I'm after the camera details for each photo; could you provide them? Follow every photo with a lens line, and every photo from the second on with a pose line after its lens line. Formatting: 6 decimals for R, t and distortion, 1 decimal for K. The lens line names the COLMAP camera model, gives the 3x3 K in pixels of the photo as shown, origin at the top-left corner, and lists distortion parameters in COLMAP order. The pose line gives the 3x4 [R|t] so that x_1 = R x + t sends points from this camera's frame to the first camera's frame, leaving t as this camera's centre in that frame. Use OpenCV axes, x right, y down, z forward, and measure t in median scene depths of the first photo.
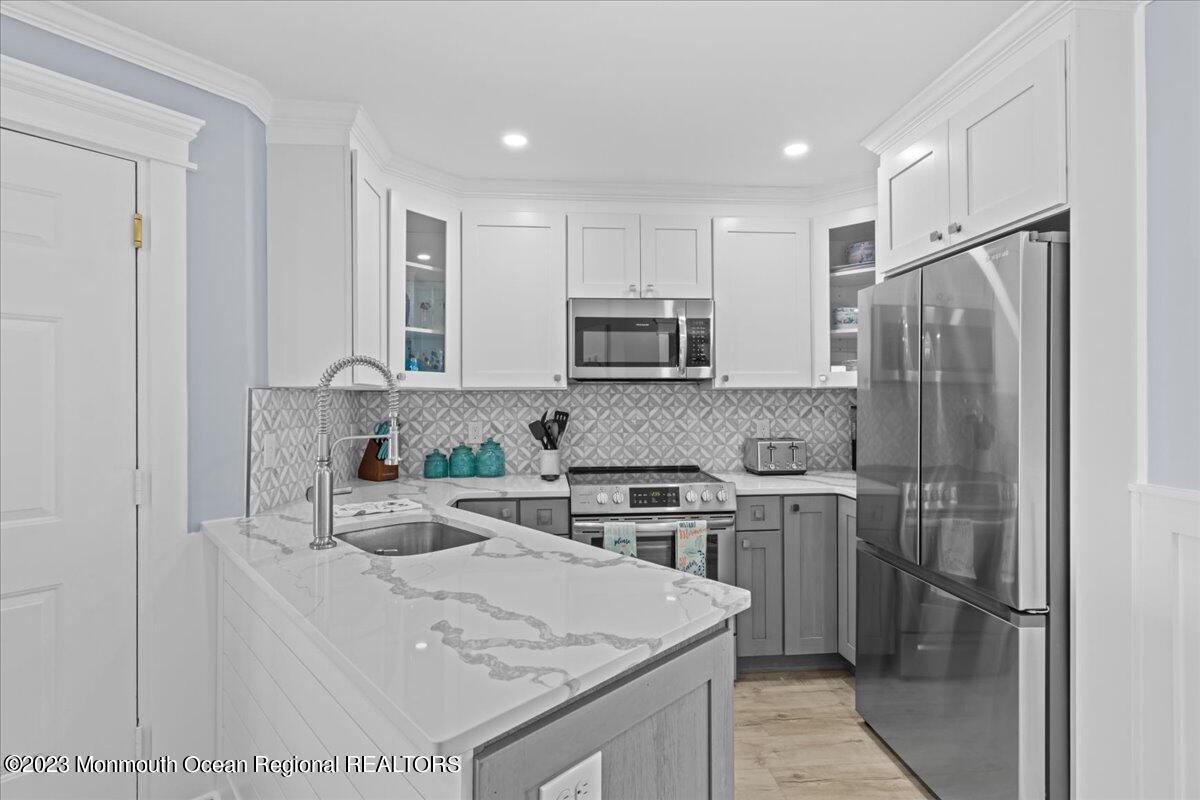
lens RADIAL K [[554.5, 0, 600.0], [0, 554.5, 400.0], [0, 0, 1]] dist [-0.002520, -0.000281]
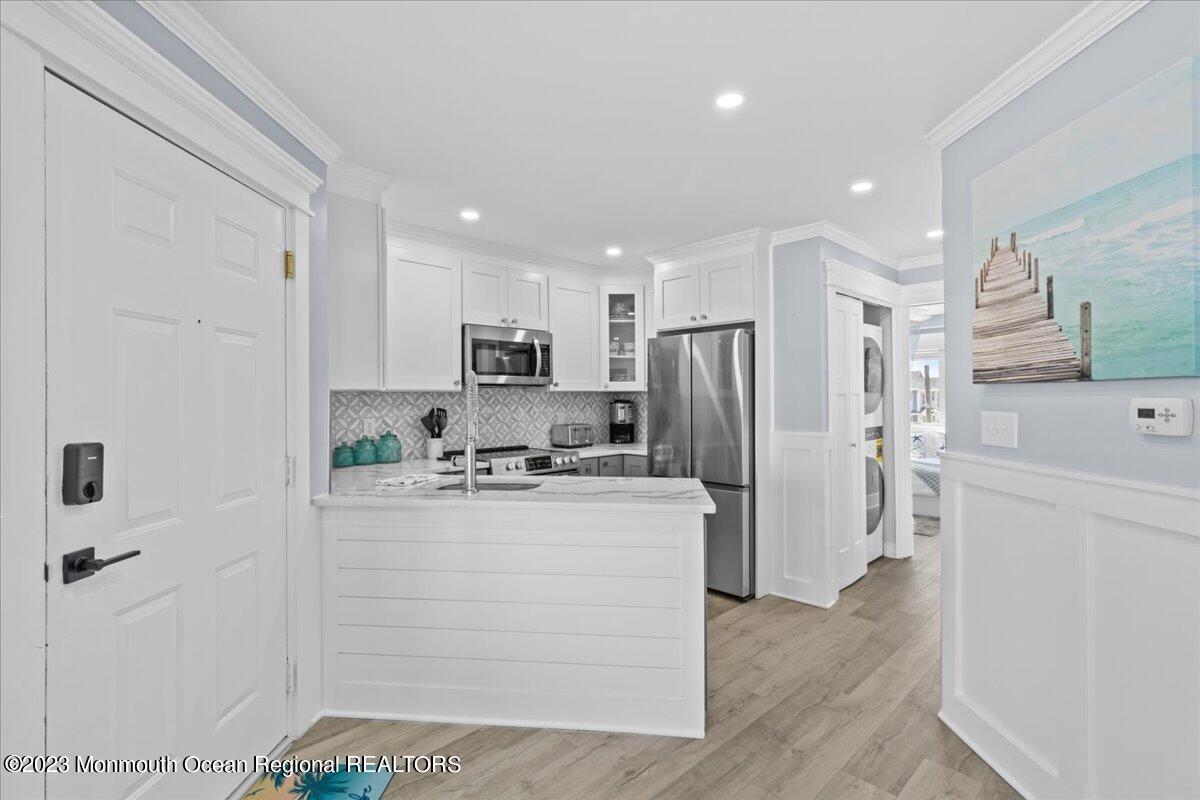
lens RADIAL K [[554.5, 0, 600.0], [0, 554.5, 400.0], [0, 0, 1]] dist [-0.002520, -0.000281]
pose [[0.771728, -0.004593, 0.635936, -0.632476], [0.003621, 0.999989, 0.002828, -0.001057], [-0.635942, 0.000121, 0.771737, -0.235490]]
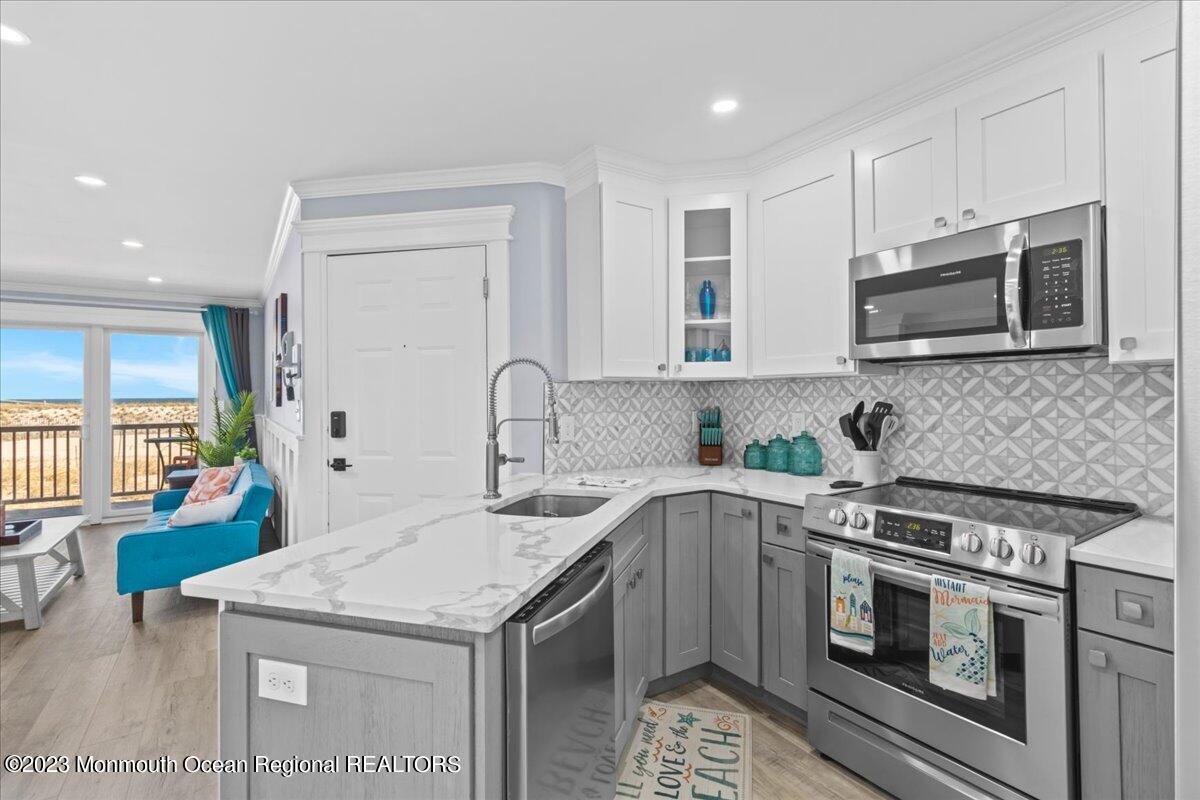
lens RADIAL K [[555.8, 0, 603.5], [0, 555.8, 391.5], [0, 0, 1]] dist [0.001833, 0.000202]
pose [[0.483986, -0.005055, -0.875061, 0.441488], [0.009585, 0.999954, -0.000475, 0.002106], [0.875023, -0.008158, 0.484012, 0.298599]]
